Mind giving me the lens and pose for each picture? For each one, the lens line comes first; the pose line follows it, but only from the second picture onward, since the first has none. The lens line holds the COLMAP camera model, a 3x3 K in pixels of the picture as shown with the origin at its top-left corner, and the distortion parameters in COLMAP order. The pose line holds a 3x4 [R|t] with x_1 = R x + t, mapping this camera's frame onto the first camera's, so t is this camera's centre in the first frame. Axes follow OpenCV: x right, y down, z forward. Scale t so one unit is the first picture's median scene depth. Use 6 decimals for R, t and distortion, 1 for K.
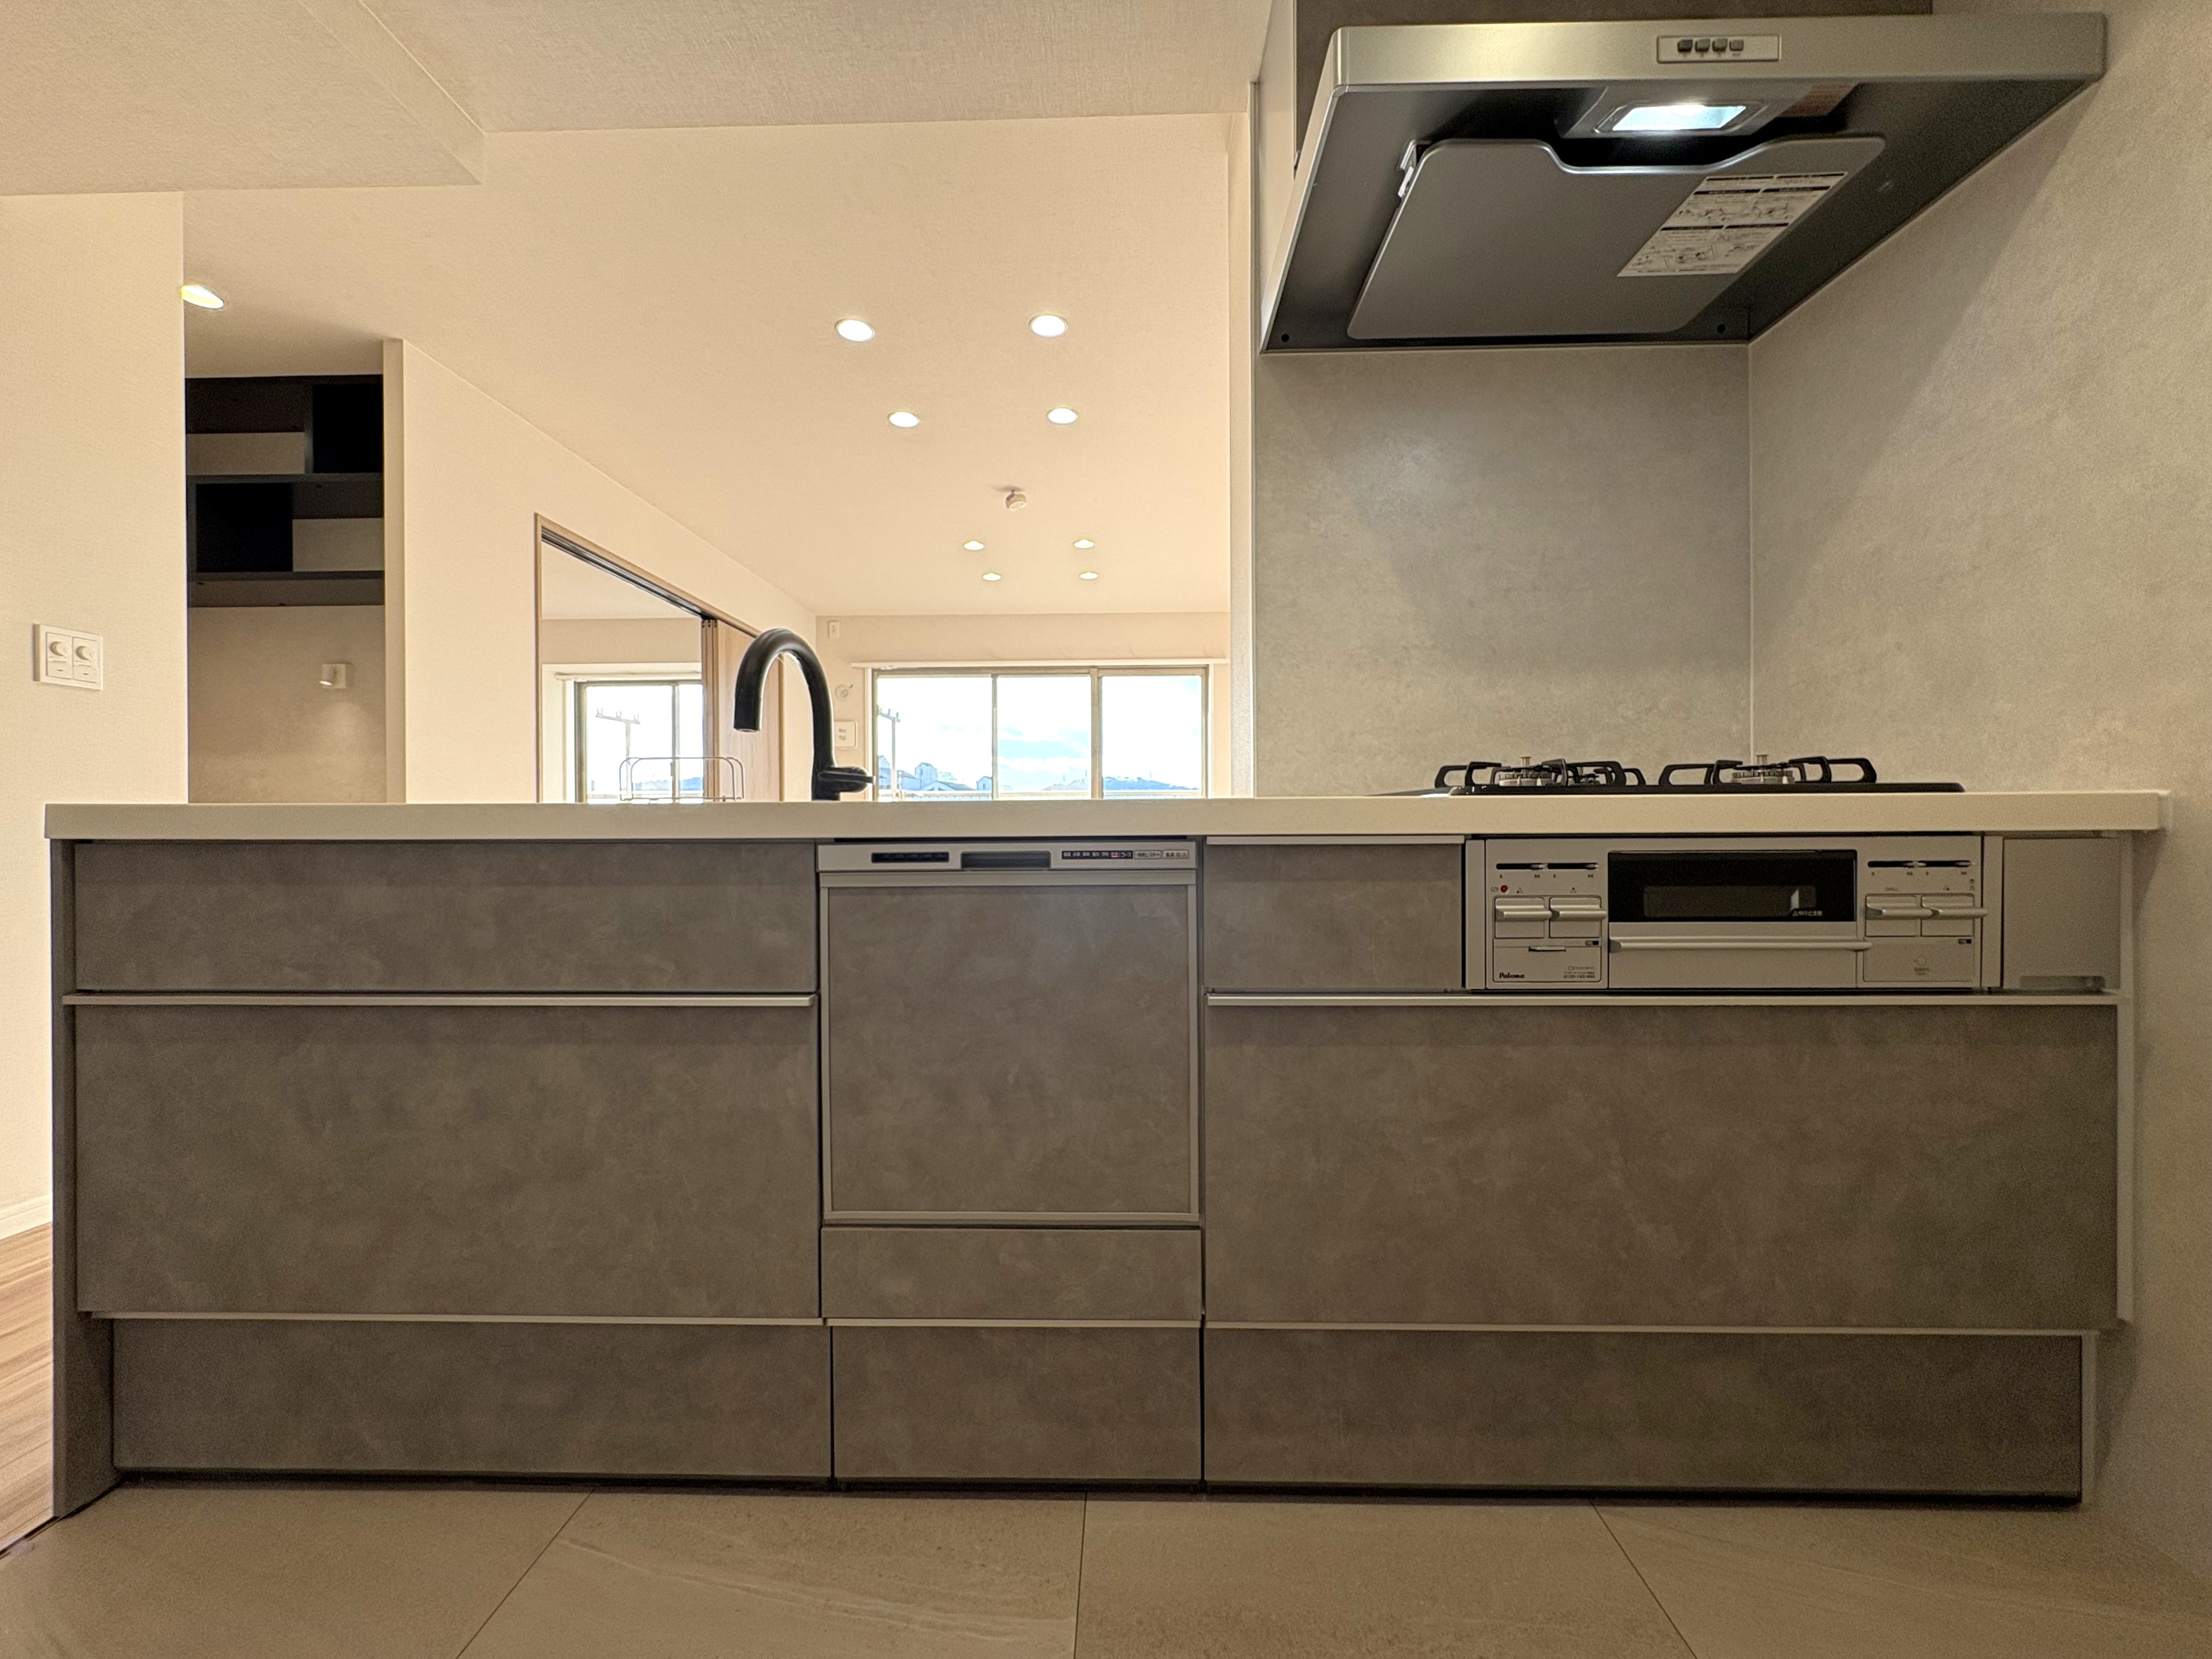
lens RADIAL K [[832.8, 0, 1116.9], [0, 832.8, 814.8], [0, 0, 1]] dist [-0.013178, 0.000173]
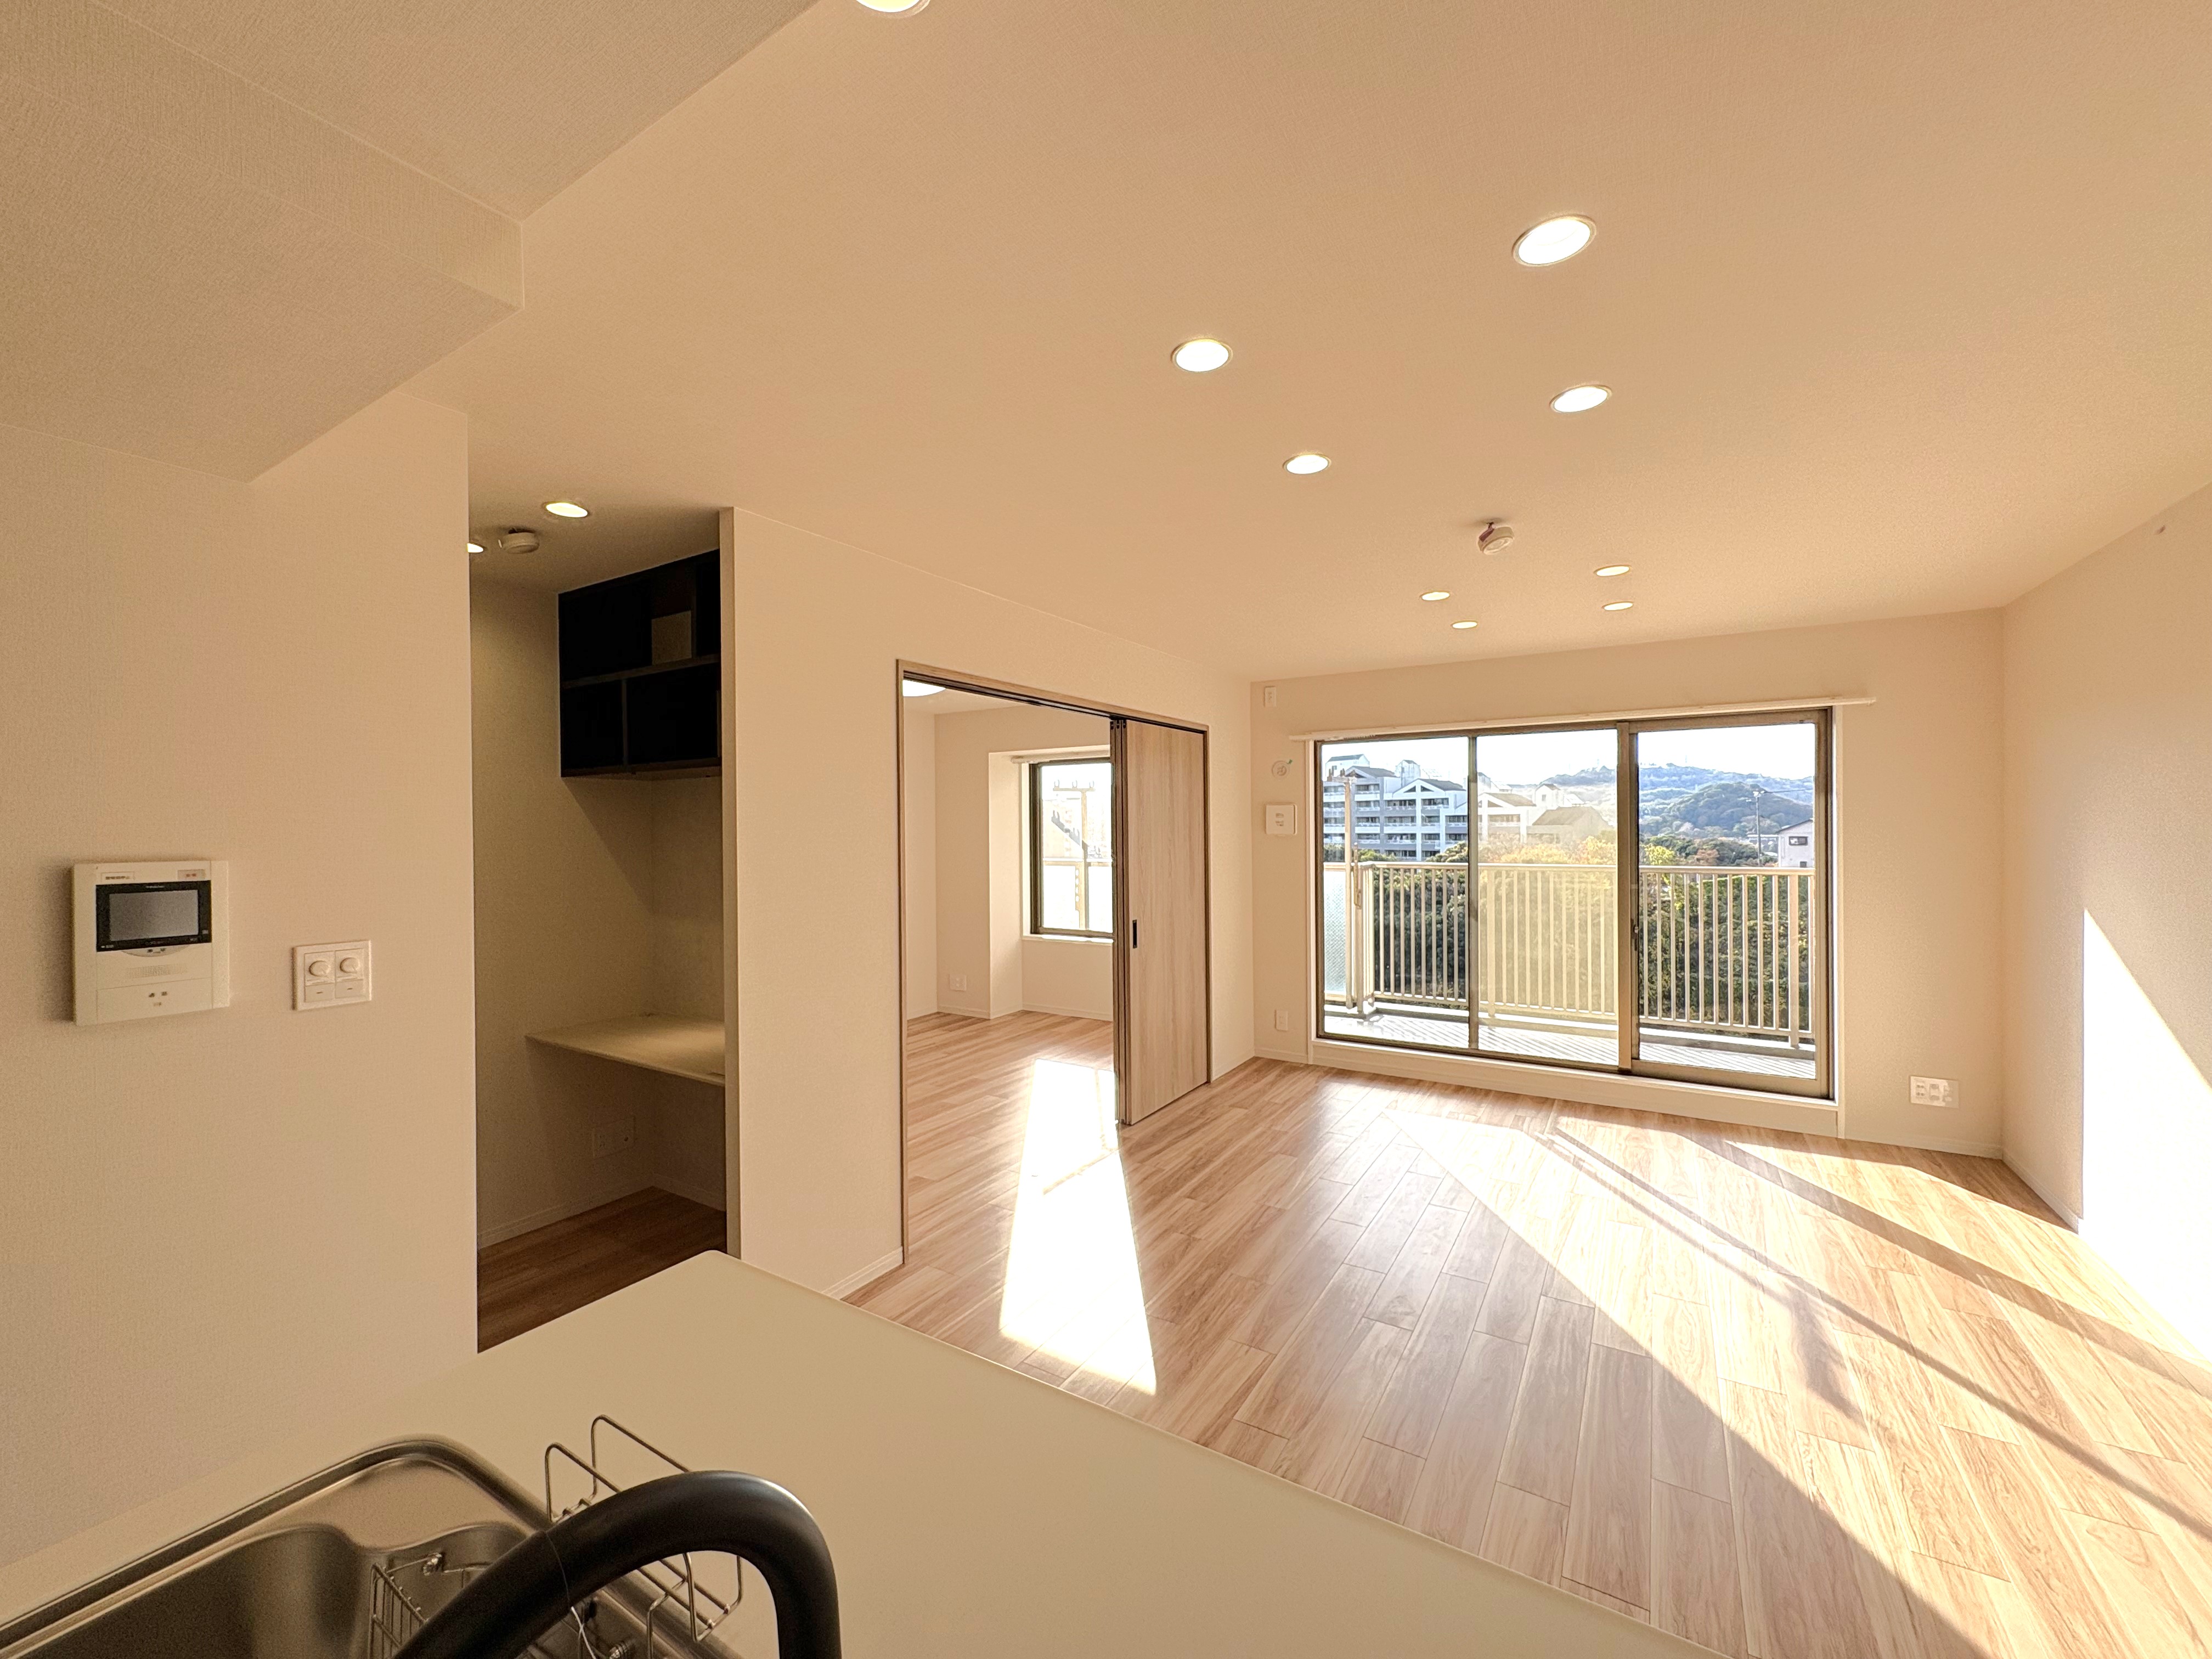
lens RADIAL K [[878.0, 0, 1112.8], [0, 878.0, 831.7], [0, 0, 1]] dist [-0.000677, -0.000597]
pose [[0.856041, 0.000221, -0.516907, -0.023764], [-0.001552, 0.999996, -0.002143, -0.148876], [0.516905, 0.002637, 0.856039, 0.264139]]
